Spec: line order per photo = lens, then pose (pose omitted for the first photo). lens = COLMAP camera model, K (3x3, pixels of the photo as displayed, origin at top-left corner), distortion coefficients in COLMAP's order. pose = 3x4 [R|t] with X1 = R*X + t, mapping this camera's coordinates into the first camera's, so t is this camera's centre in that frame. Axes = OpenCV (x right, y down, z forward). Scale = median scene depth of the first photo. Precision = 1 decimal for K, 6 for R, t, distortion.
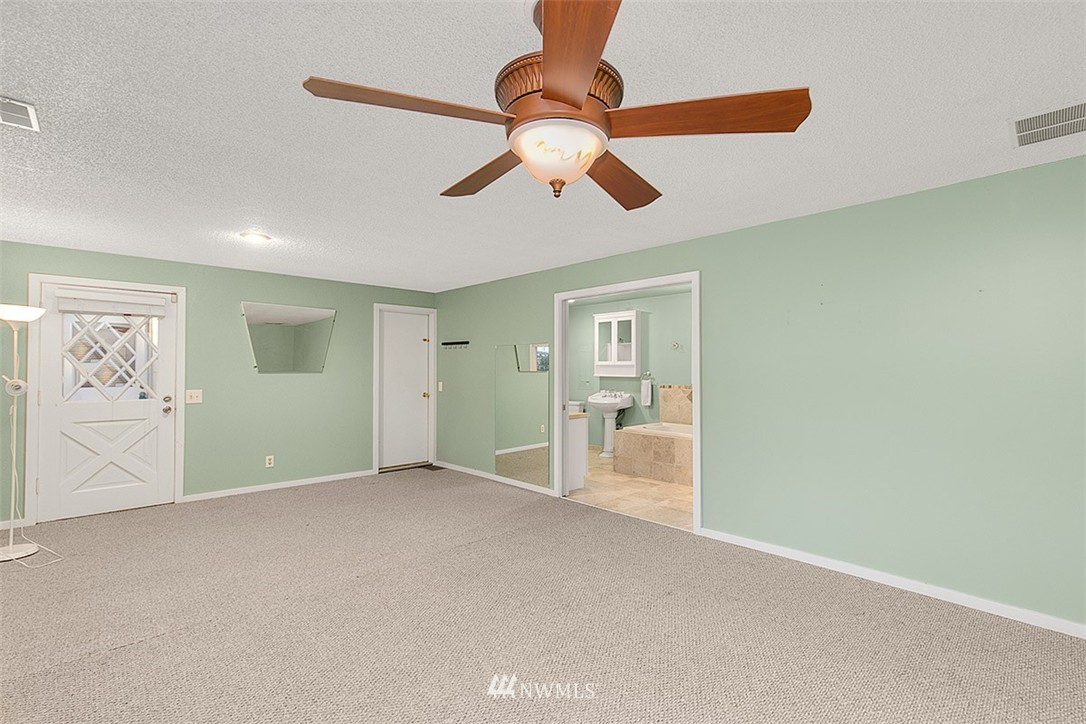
lens RADIAL K [[494.4, 0, 543.0], [0, 494.4, 362.0], [0, 0, 1]] dist [-0.001900, -0.000014]
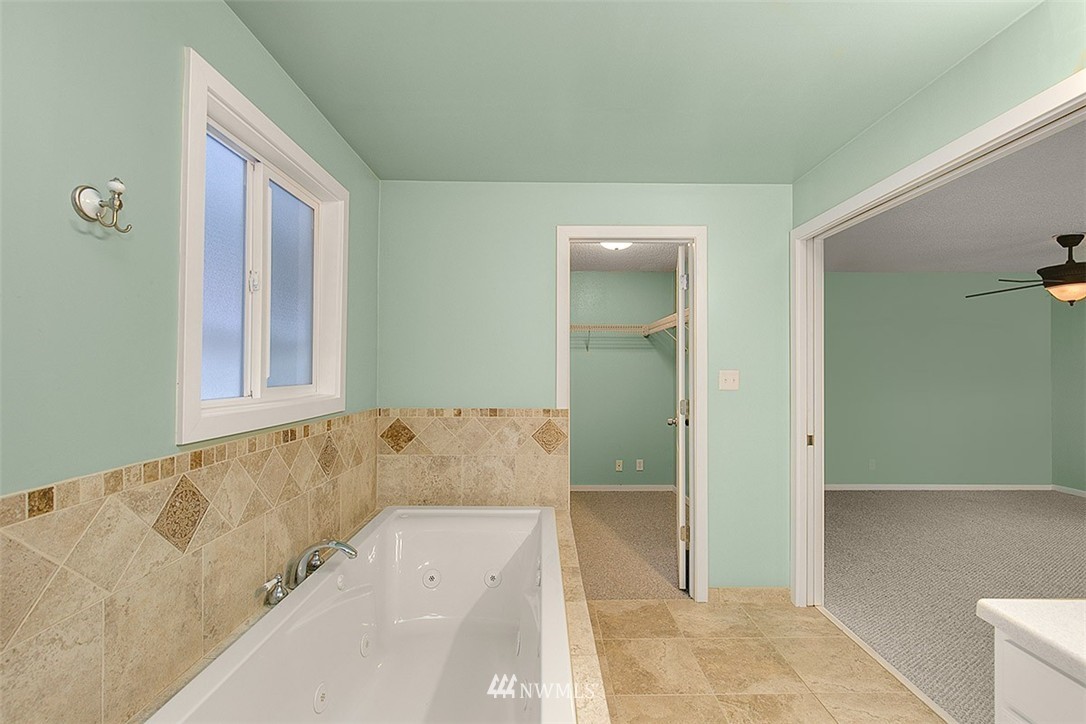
lens RADIAL K [[494.4, 0, 543.0], [0, 494.4, 362.0], [0, 0, 1]] dist [-0.001900, -0.000014]
pose [[-0.738932, 0.006987, 0.673744, 0.068693], [-0.010895, 0.999692, -0.022317, 0.014243], [-0.673692, -0.023831, -0.738628, 0.956190]]
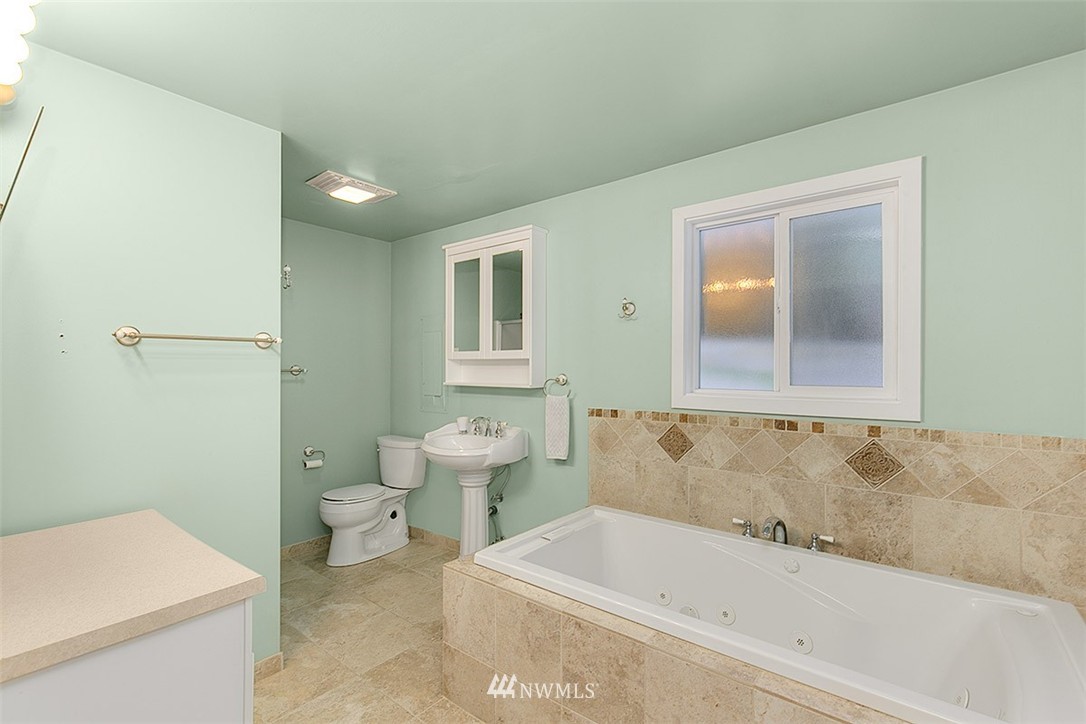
lens RADIAL K [[494.4, 0, 543.0], [0, 494.4, 362.0], [0, 0, 1]] dist [-0.001900, -0.000014]
pose [[0.991219, -0.002105, 0.132211, 0.141002], [0.001292, 0.999980, 0.006231, 0.006249], [-0.132221, -0.006005, 0.991202, 0.585430]]
